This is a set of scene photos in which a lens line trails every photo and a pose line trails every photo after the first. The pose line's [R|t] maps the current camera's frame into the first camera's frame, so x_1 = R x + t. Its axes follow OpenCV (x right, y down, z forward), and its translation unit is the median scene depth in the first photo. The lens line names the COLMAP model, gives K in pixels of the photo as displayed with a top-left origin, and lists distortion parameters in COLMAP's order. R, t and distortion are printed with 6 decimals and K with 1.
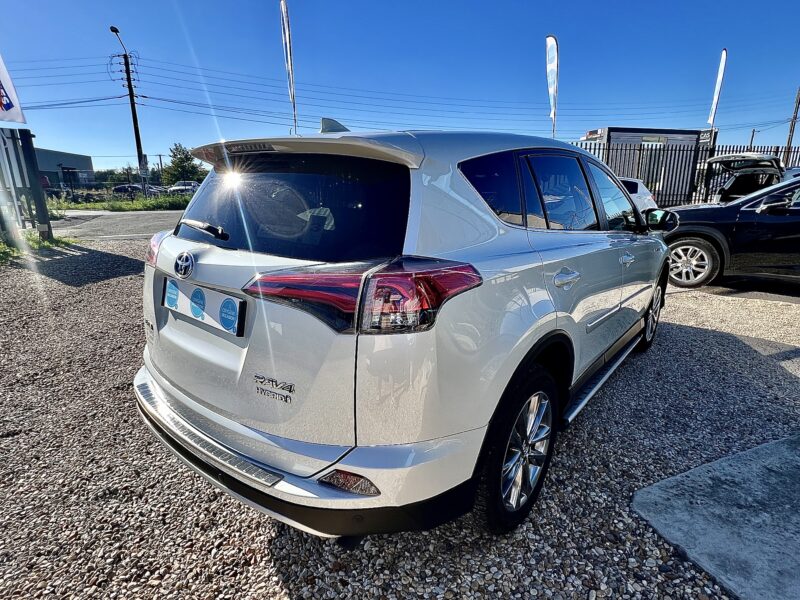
lens RADIAL K [[430.6, 0, 400.6], [0, 430.6, 303.3], [0, 0, 1]] dist [-0.003959, -0.001256]
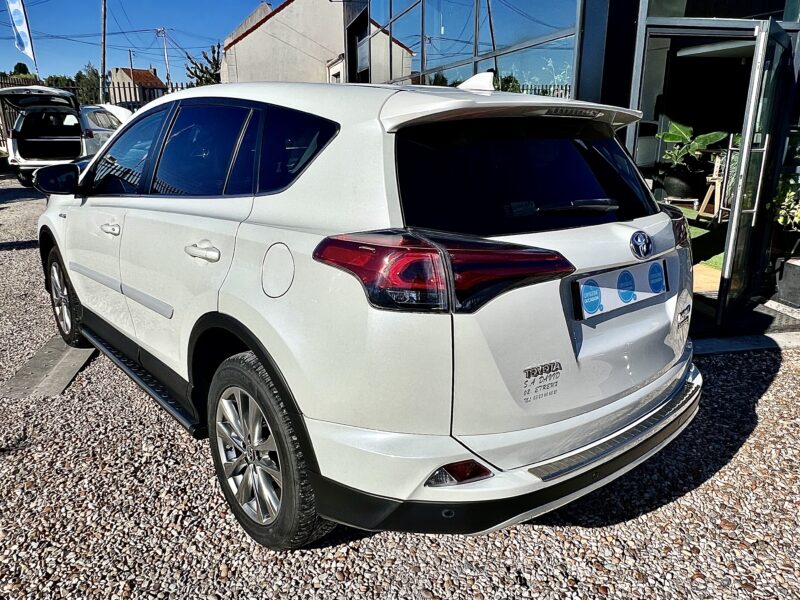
lens RADIAL K [[595.8, 0, 400.0], [0, 595.8, 300.0], [0, 0, 1]] dist [-0.008095, -0.005234]
pose [[0.181072, -0.272015, 0.945104, -1.610266], [0.248536, 0.942453, 0.223635, -0.341295], [-0.951548, 0.194398, 0.238257, 1.075996]]
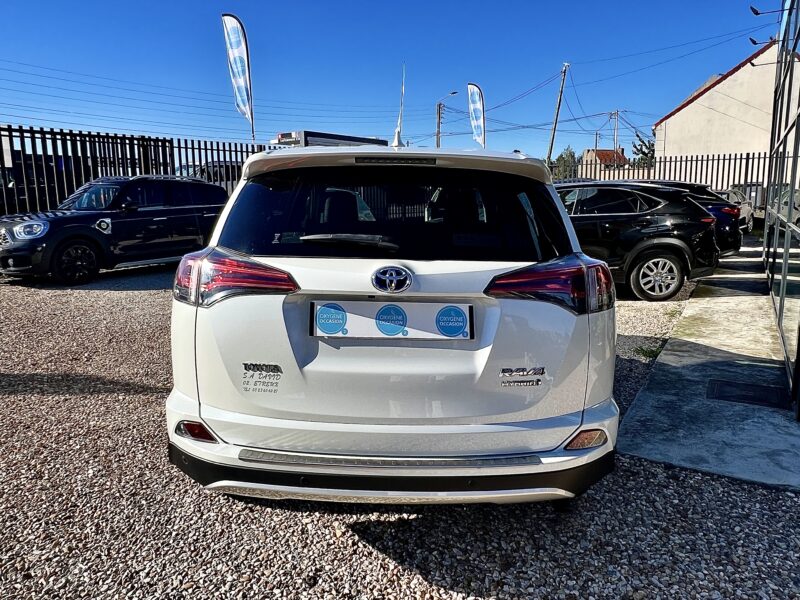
lens RADIAL K [[595.8, 0, 400.0], [0, 595.8, 300.0], [0, 0, 1]] dist [-0.008095, -0.005234]
pose [[0.783296, -0.098423, 0.613808, -1.159291], [0.156710, 0.986762, -0.041756, 0.013042], [-0.601572, 0.128897, 0.788351, -0.036841]]
